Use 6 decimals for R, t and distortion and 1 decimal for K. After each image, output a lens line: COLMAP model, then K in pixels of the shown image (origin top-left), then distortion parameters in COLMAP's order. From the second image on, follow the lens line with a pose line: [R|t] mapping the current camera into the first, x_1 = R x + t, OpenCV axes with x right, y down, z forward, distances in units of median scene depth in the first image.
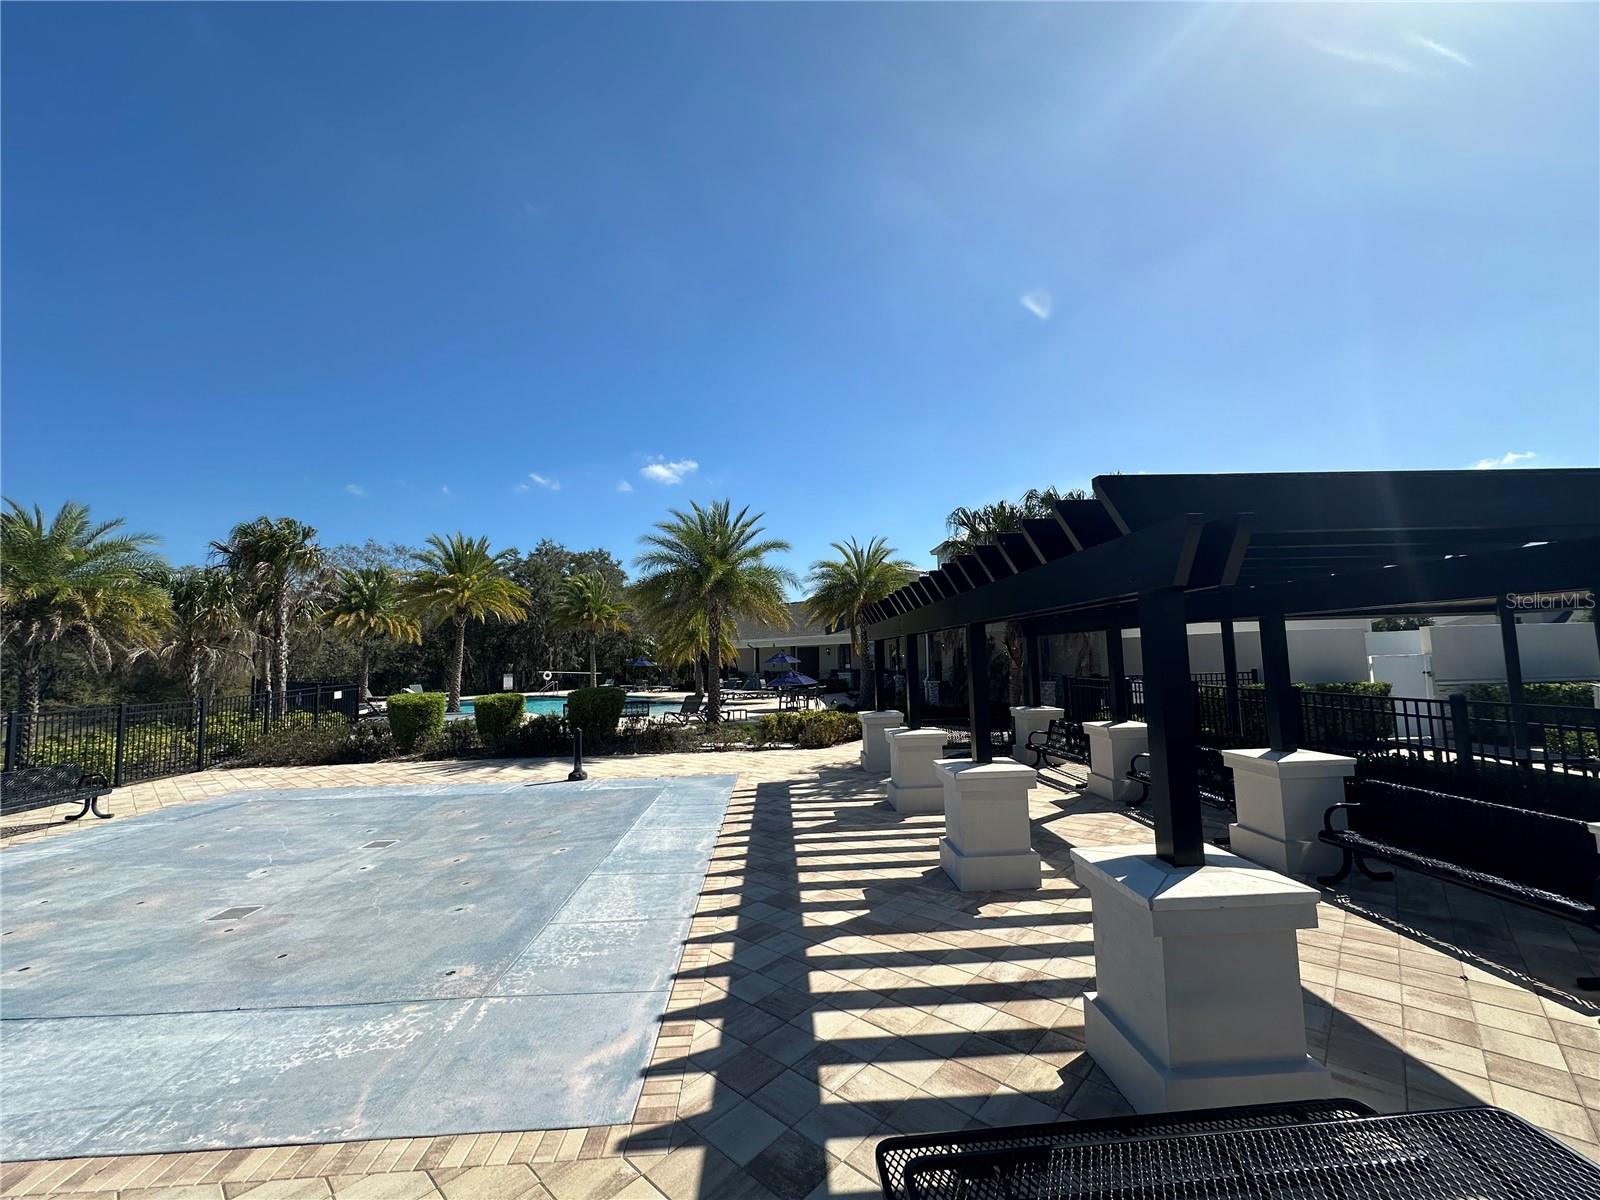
lens RADIAL K [[635.3, 0, 800.0], [0, 635.3, 600.0], [0, 0, 1]] dist [-0.001350, -0.000279]
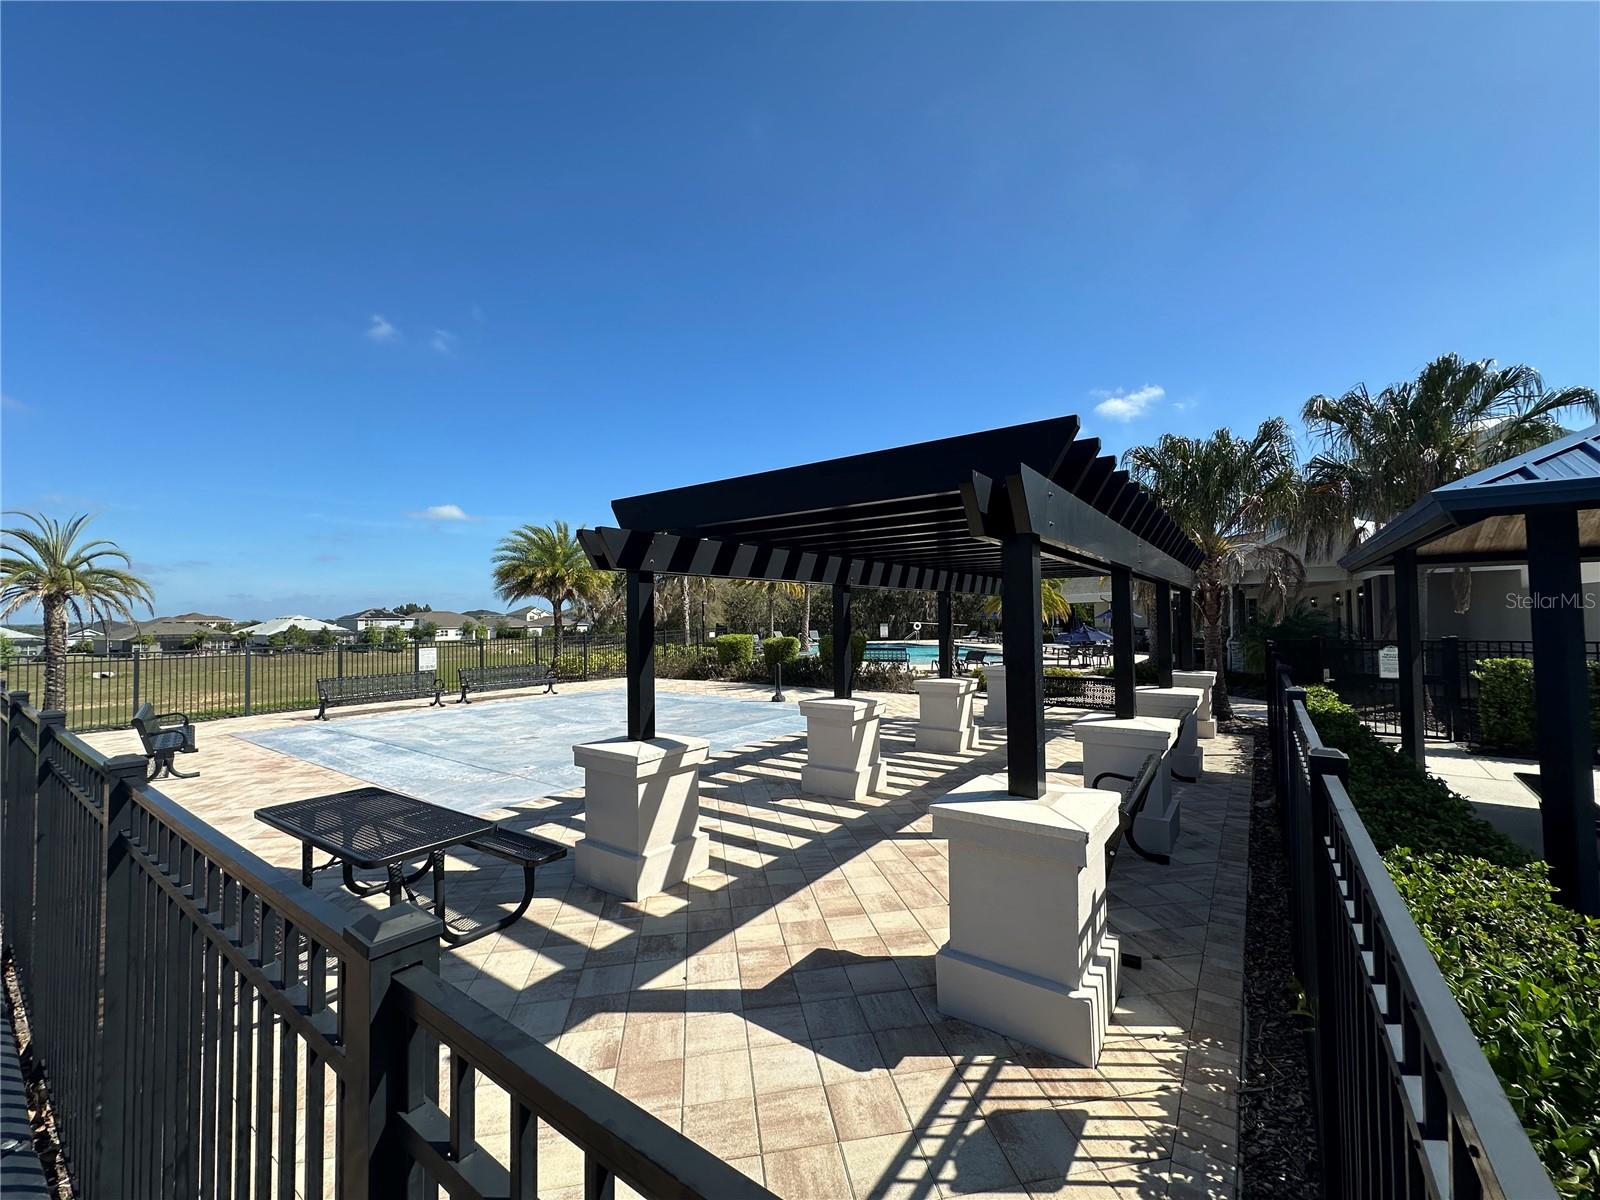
lens RADIAL K [[635.3, 0, 800.0], [0, 635.3, 600.0], [0, 0, 1]] dist [-0.001350, -0.000279]
pose [[0.789475, -0.000608, -0.613783, 0.608471], [0.046342, 0.997204, 0.058620, -0.007382], [0.612031, -0.074723, 0.787296, -0.004244]]
